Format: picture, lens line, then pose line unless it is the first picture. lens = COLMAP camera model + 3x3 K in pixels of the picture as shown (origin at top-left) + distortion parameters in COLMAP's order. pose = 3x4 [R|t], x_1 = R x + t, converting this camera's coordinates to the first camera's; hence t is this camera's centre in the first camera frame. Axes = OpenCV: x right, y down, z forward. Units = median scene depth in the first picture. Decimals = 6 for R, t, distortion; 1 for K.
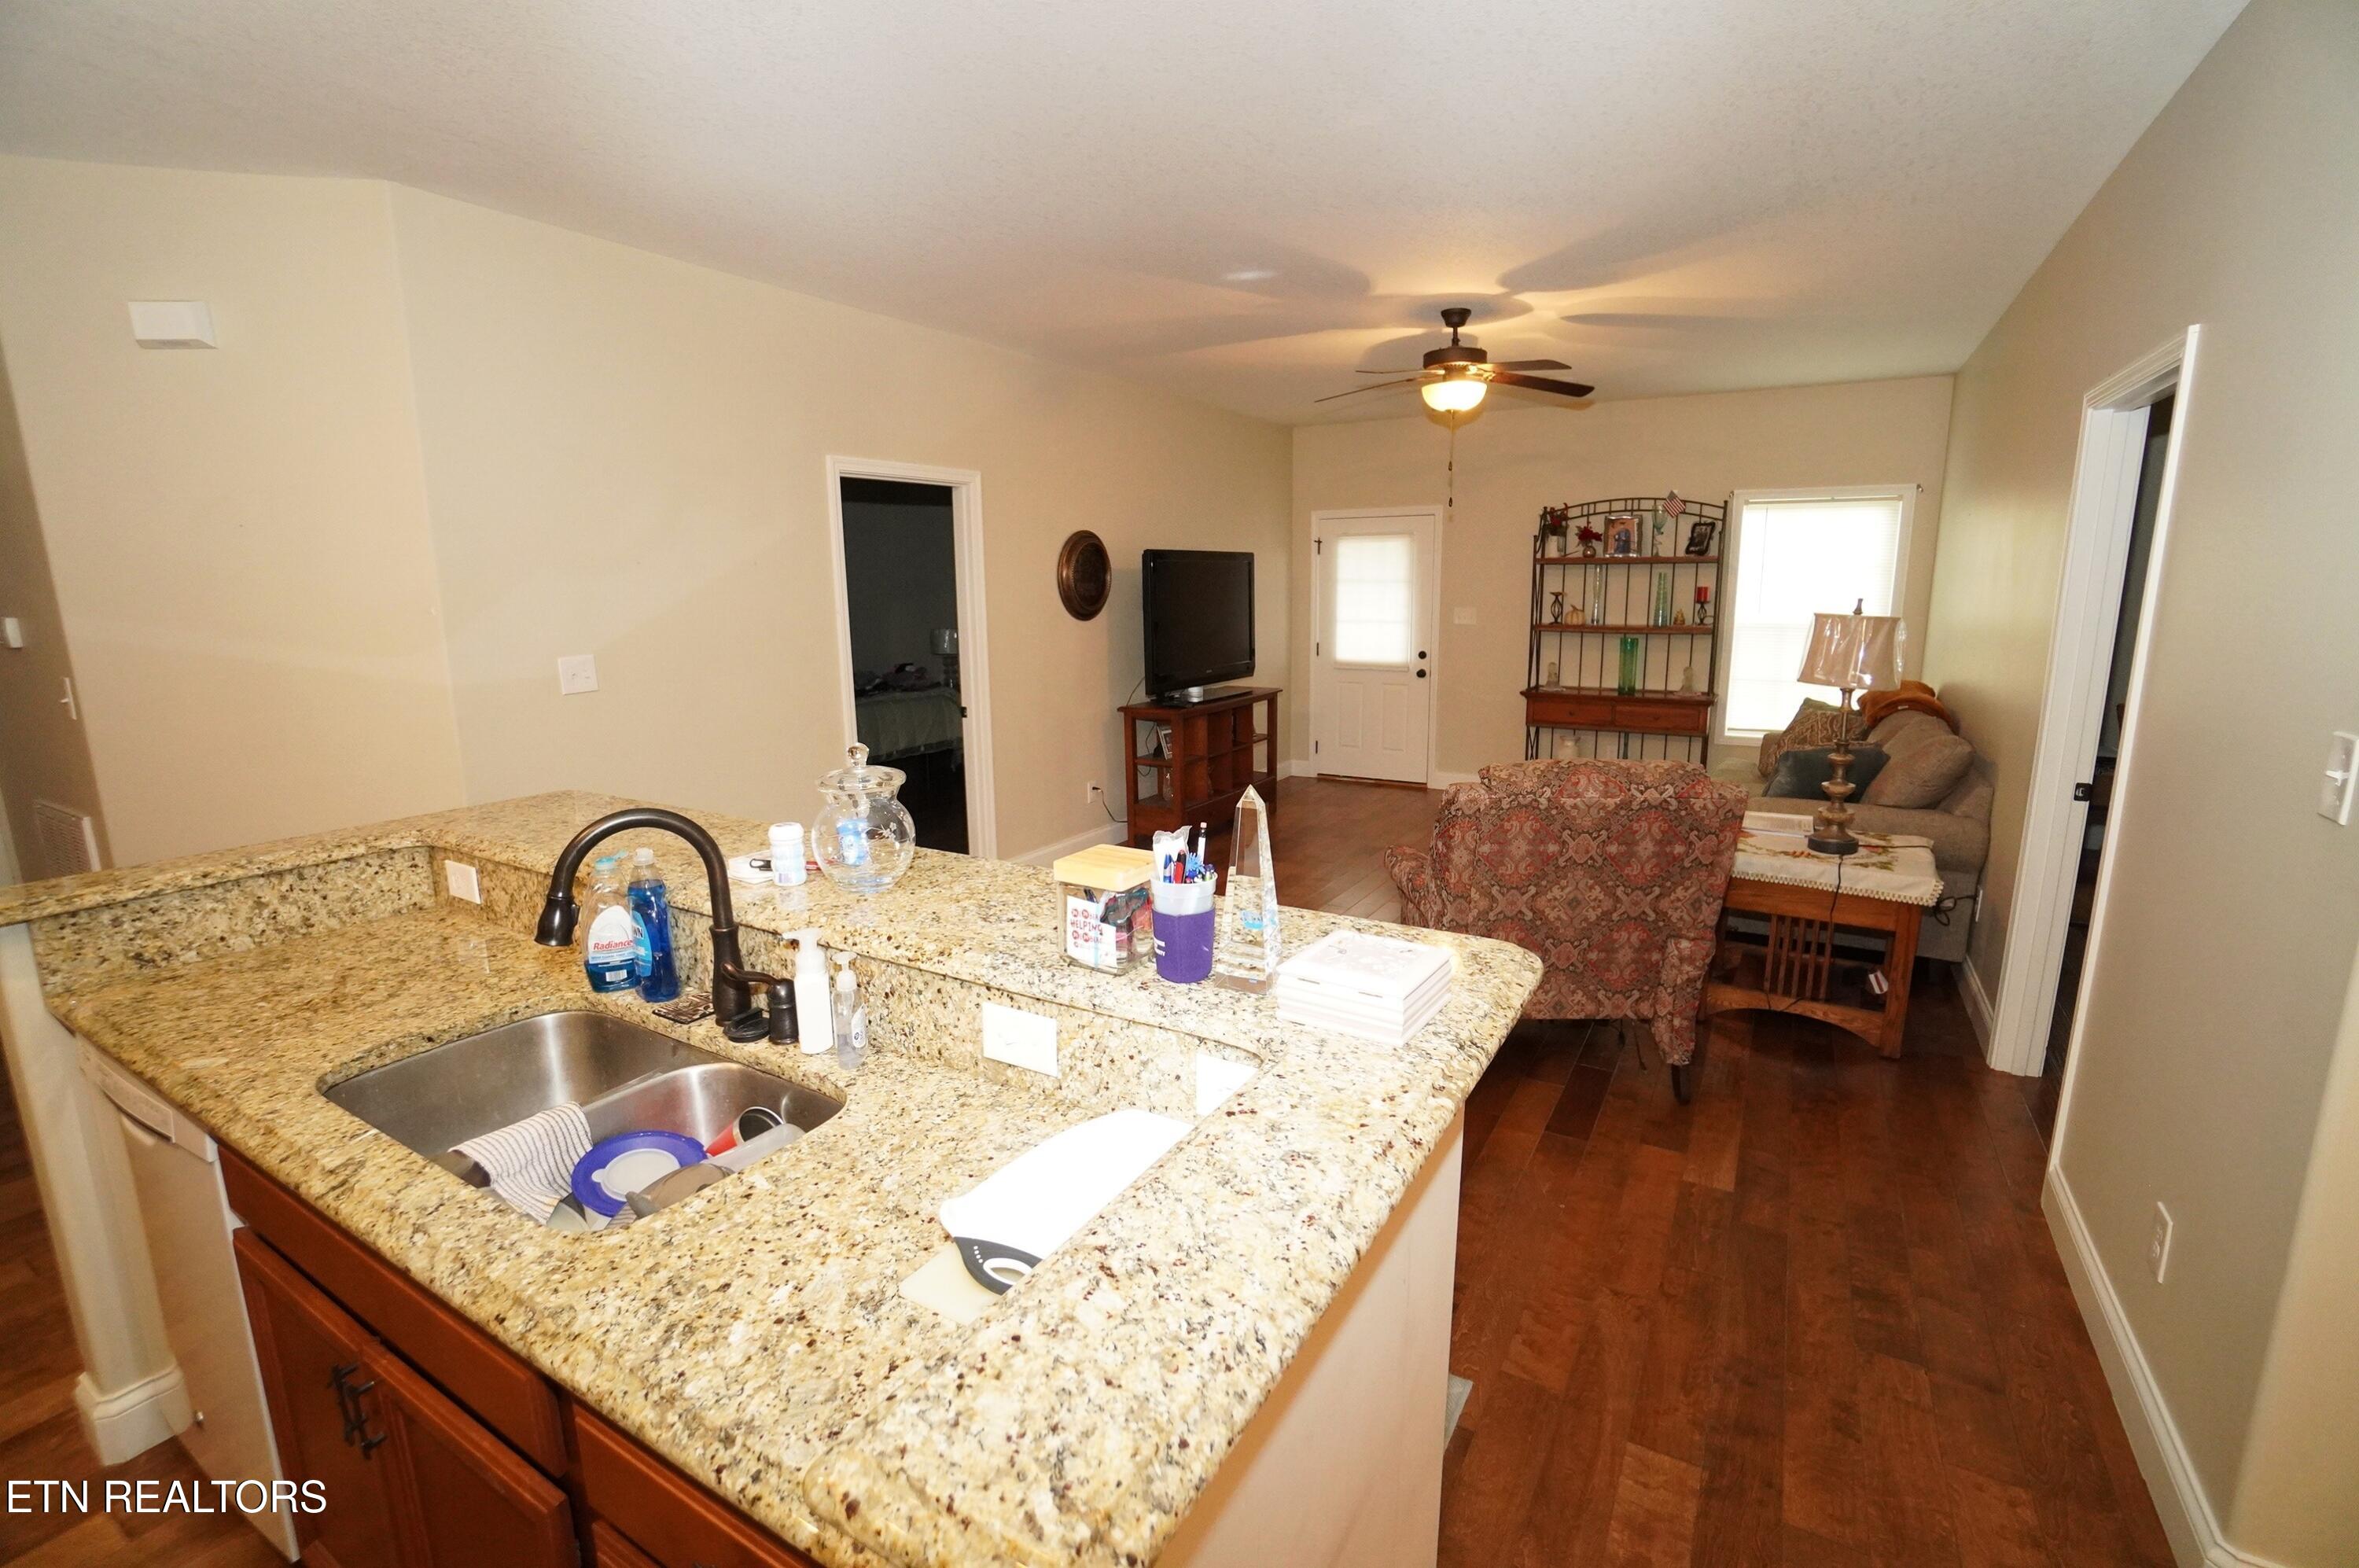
lens RADIAL K [[1039.7, 0, 1175.7], [0, 1039.7, 783.9], [0, 0, 1]] dist [-0.065326, 0.024540]
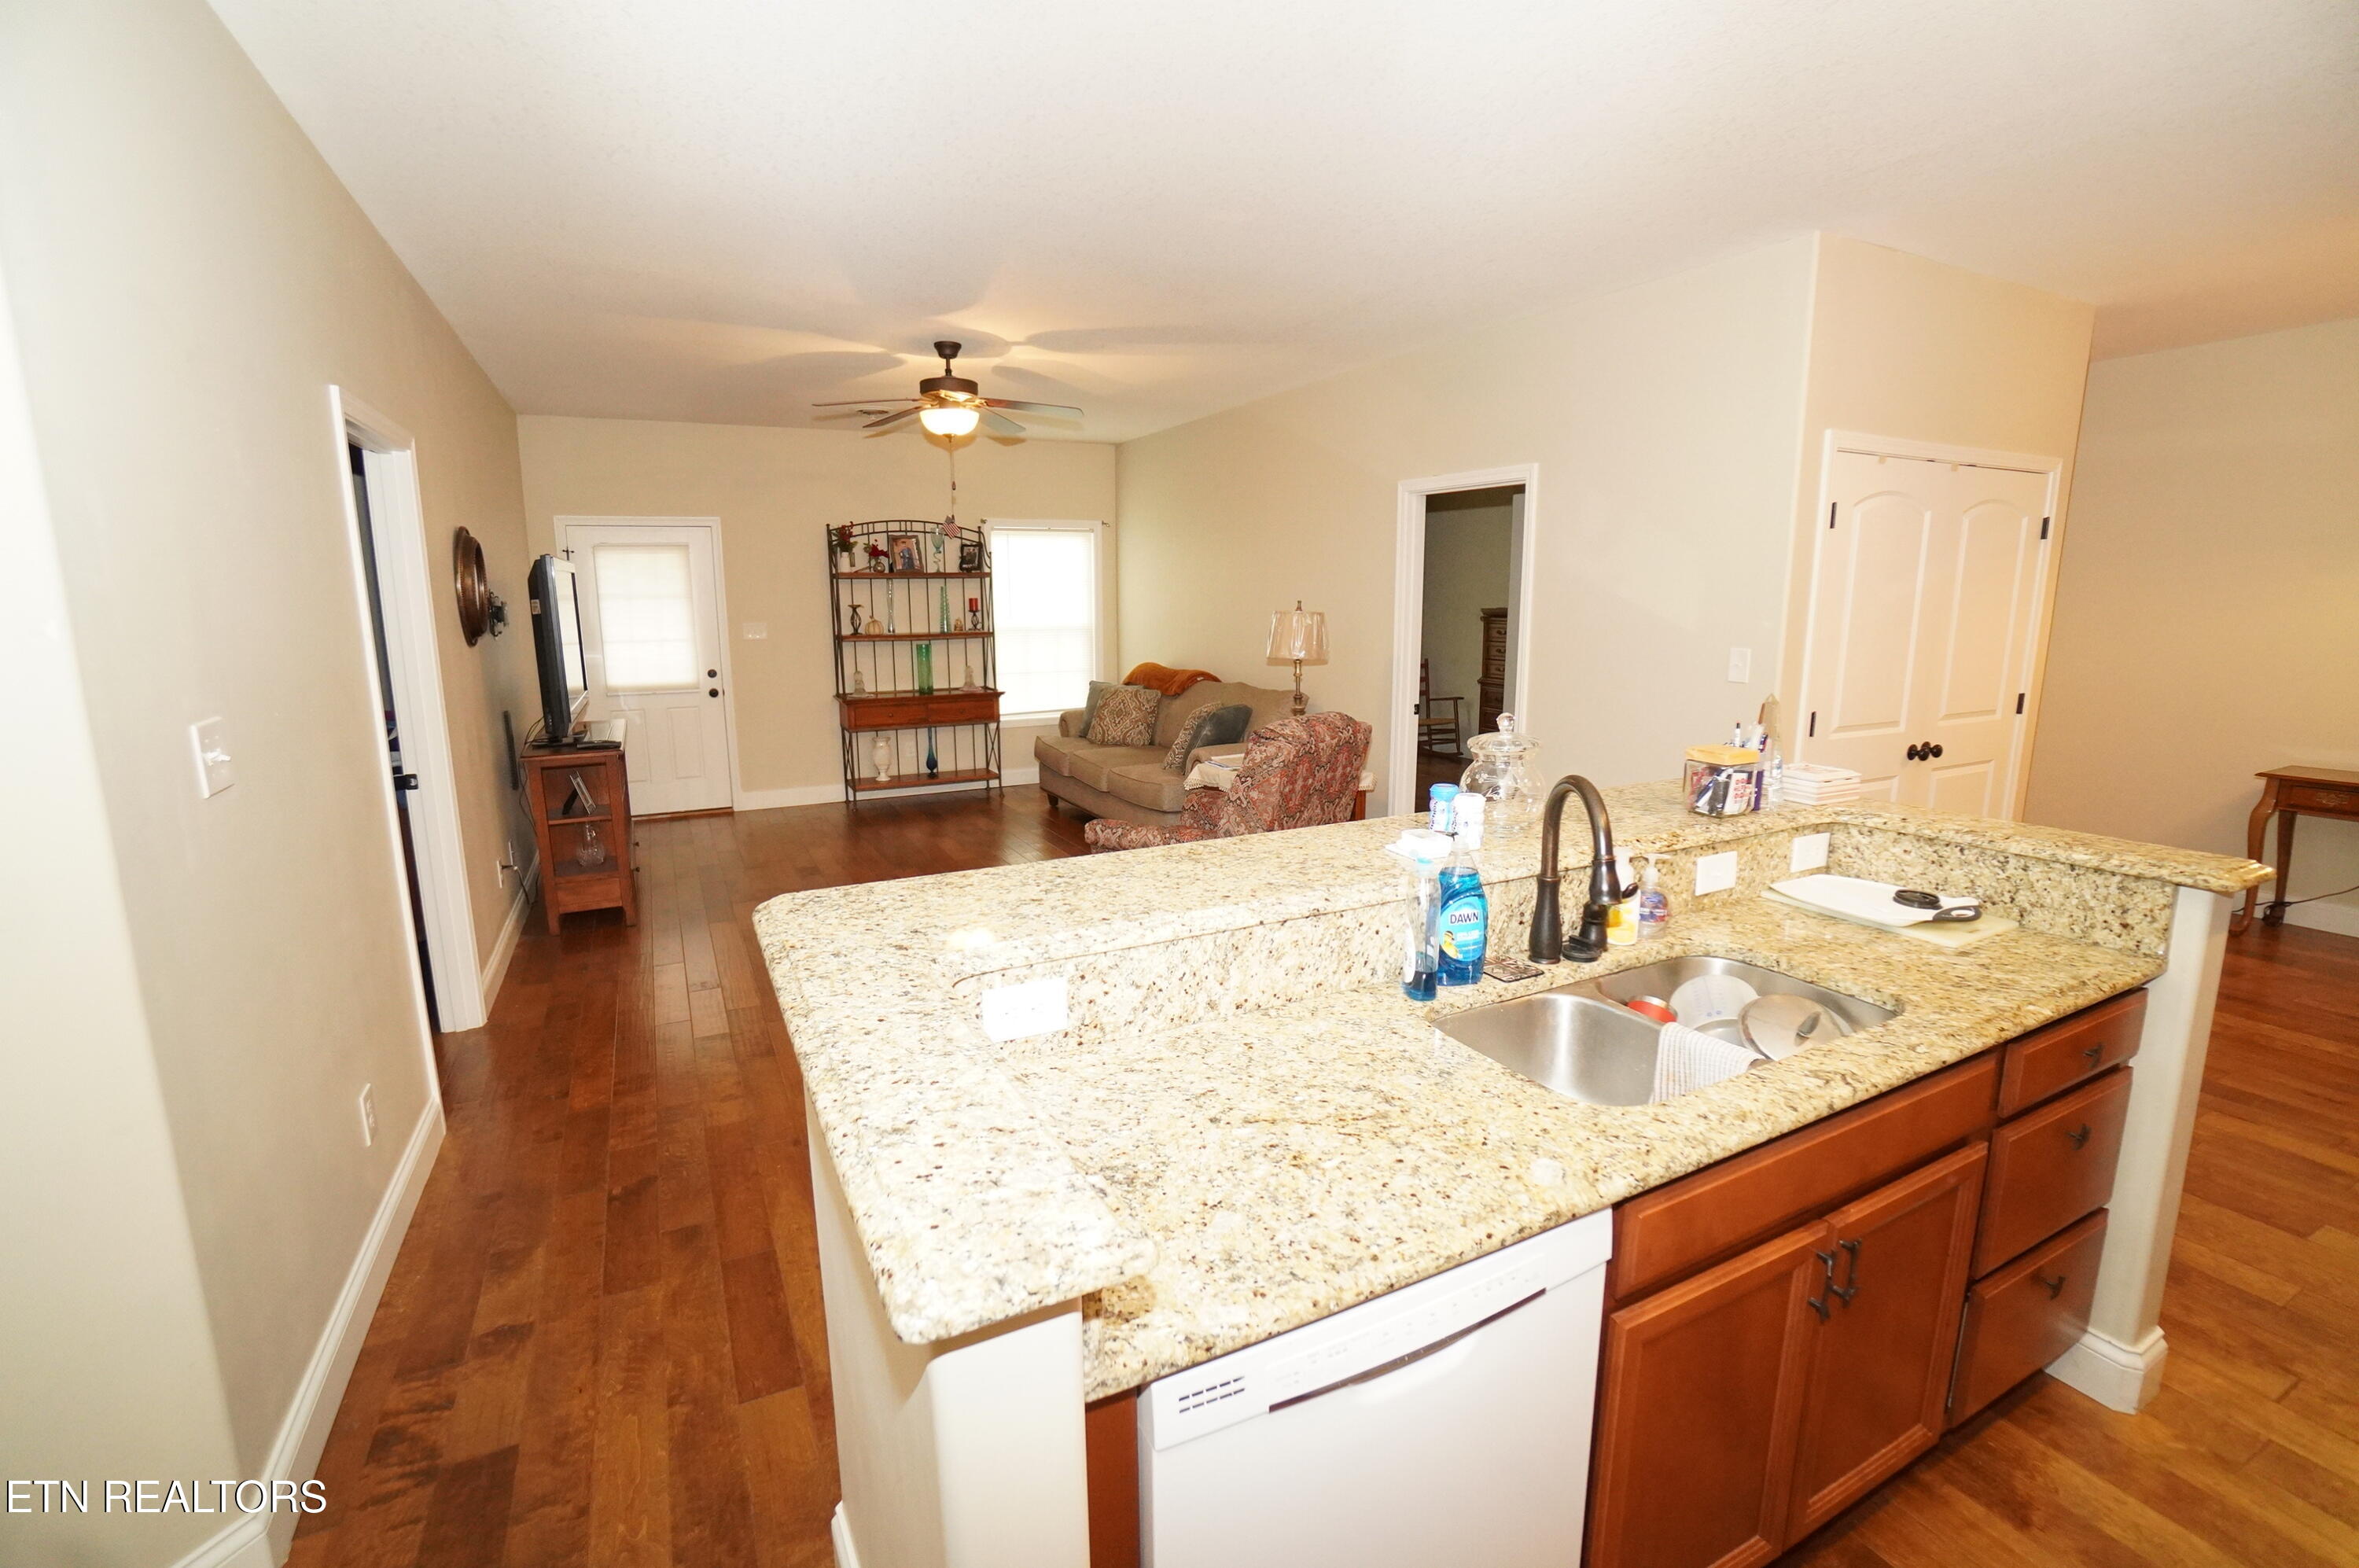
lens RADIAL K [[1032.6, 0, 1170.4], [0, 1032.6, 784.9], [0, 0, 1]] dist [-0.065339, 0.024060]
pose [[0.534599, -0.147406, 0.832151, -0.569649], [0.161051, 0.984395, 0.070910, -0.039264], [-0.829618, 0.096110, 0.549997, 0.254286]]
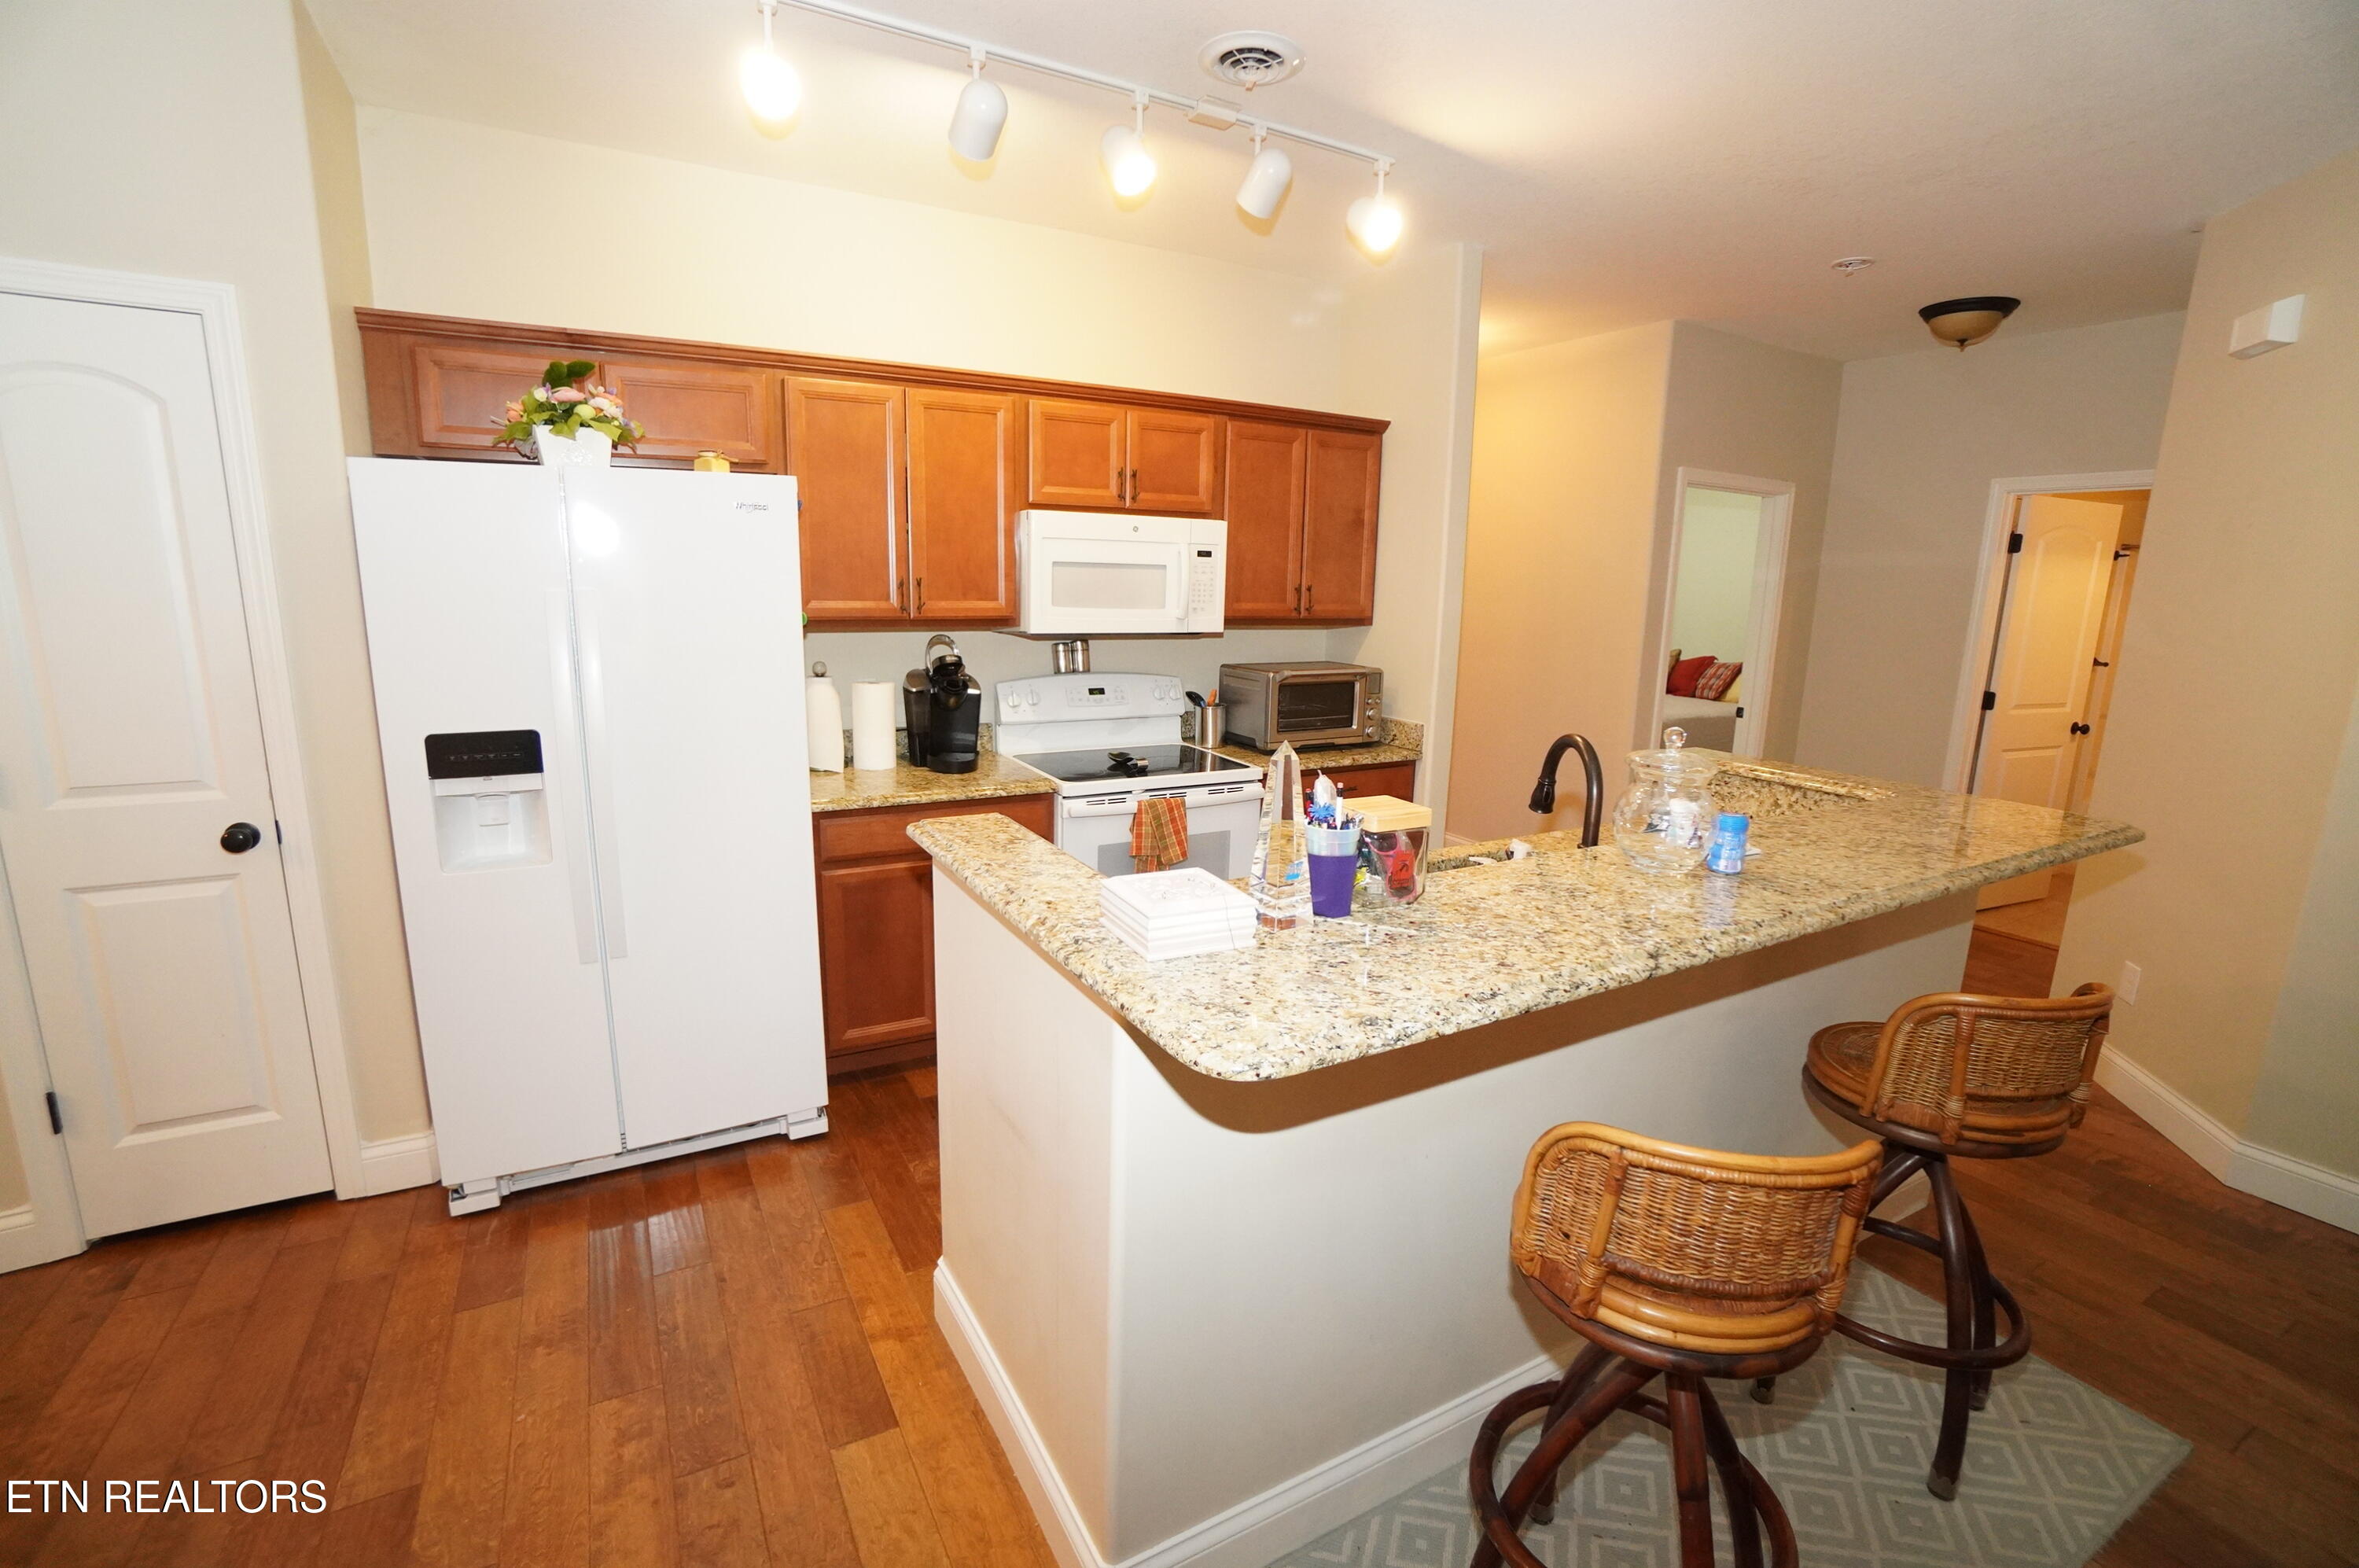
lens RADIAL K [[1032.6, 0, 1170.4], [0, 1032.6, 784.9], [0, 0, 1]] dist [-0.065339, 0.024060]
pose [[-0.500766, 0.169950, -0.848734, 0.299401], [-0.181813, 0.938009, 0.295098, -0.071464], [0.846272, 0.302086, -0.438824, 0.388491]]
